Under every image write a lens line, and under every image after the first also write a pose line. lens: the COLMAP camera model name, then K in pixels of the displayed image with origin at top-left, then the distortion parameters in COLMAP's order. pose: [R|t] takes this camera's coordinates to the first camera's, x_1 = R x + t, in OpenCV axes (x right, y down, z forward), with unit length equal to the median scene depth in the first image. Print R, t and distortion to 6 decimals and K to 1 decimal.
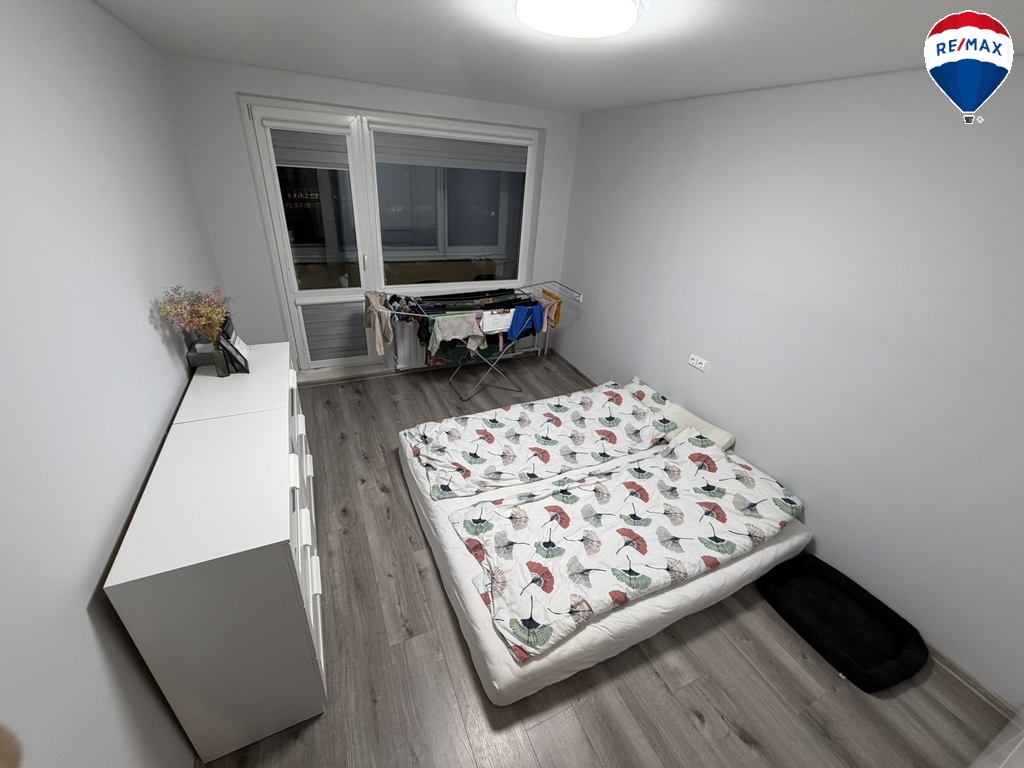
lens RADIAL K [[409.7, 0, 506.8], [0, 409.7, 377.3], [0, 0, 1]] dist [0.001788, -0.000034]
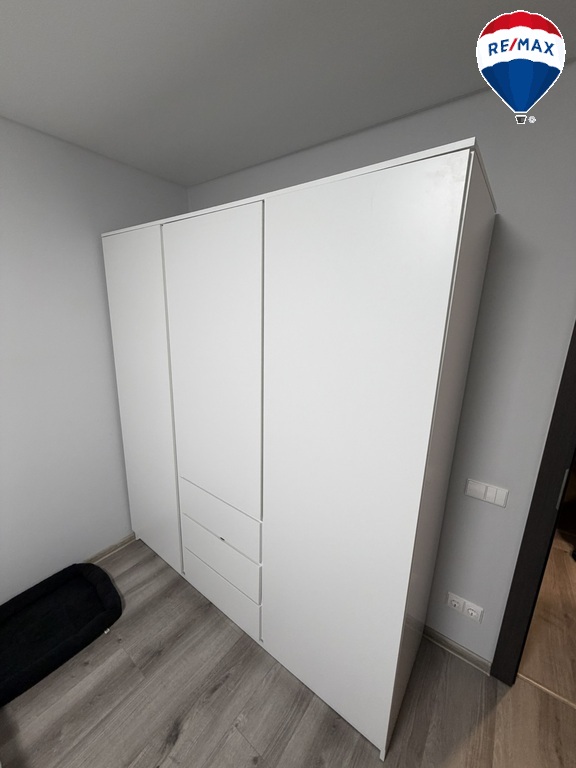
lens RADIAL K [[307.3, 0, 288.5], [0, 307.3, 382.9], [0, 0, 1]] dist [0.001788, -0.000034]
pose [[-0.480133, -0.275108, 0.832939, 0.068207], [0.351205, 0.809832, 0.469922, -0.044818], [-0.803820, 0.518158, -0.292208, 0.520829]]
